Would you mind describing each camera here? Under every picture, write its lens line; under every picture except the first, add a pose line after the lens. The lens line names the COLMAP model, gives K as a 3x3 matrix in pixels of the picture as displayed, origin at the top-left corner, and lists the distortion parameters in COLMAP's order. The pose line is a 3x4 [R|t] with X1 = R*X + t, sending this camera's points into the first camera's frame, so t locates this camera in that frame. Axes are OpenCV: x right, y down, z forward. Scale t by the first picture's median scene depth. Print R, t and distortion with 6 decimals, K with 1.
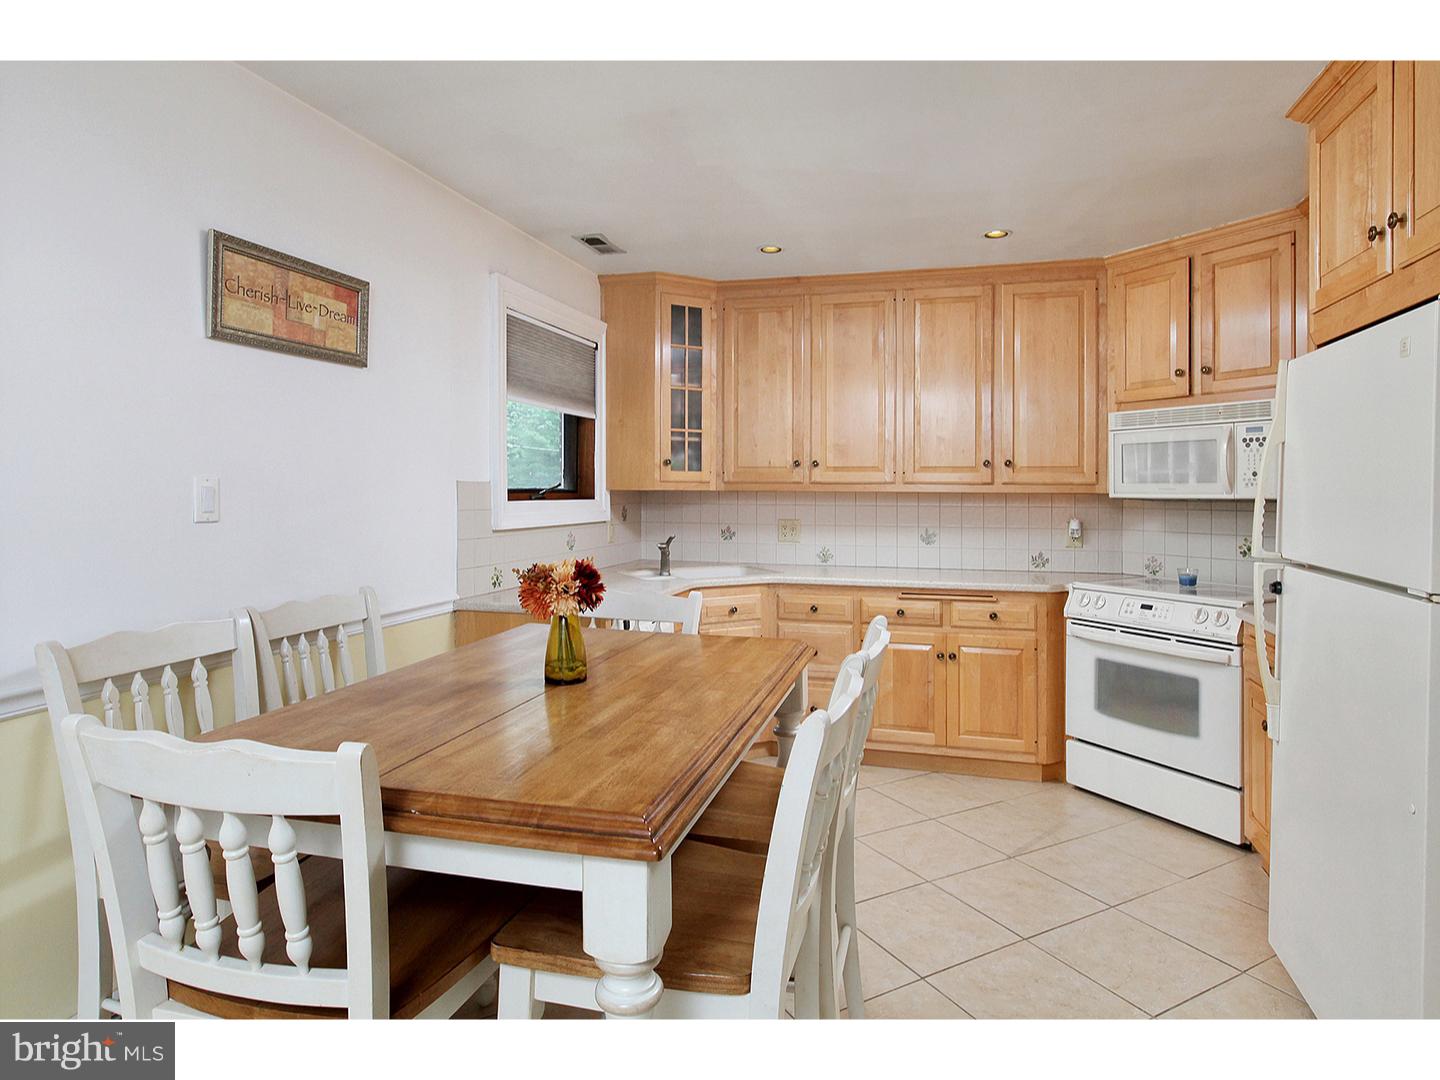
lens RADIAL K [[731.5, 0, 715.9], [0, 731.5, 526.4], [0, 0, 1]] dist [-0.000900, -0.000009]
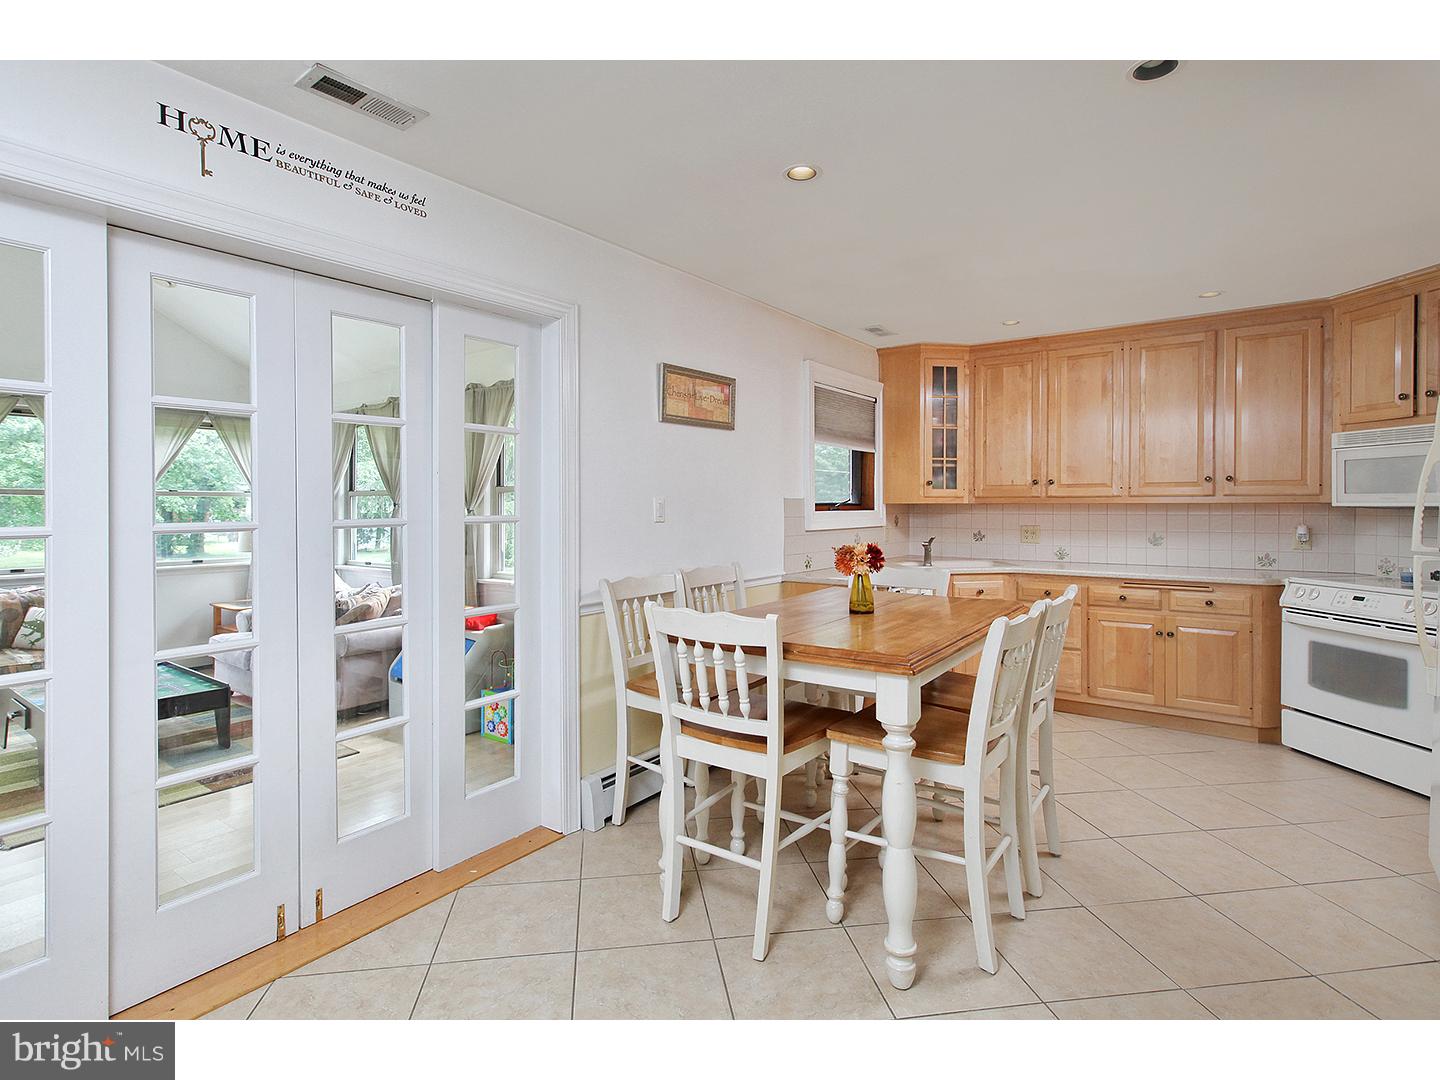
lens RADIAL K [[686.7, 0, 685.6], [0, 686.7, 509.8], [0, 0, 1]] dist [0.013429, 0.000372]
pose [[0.912116, -0.004211, -0.409911, 0.052628], [-0.013658, 0.999080, -0.040655, 0.024315], [0.409705, 0.042681, 0.911219, -0.413228]]
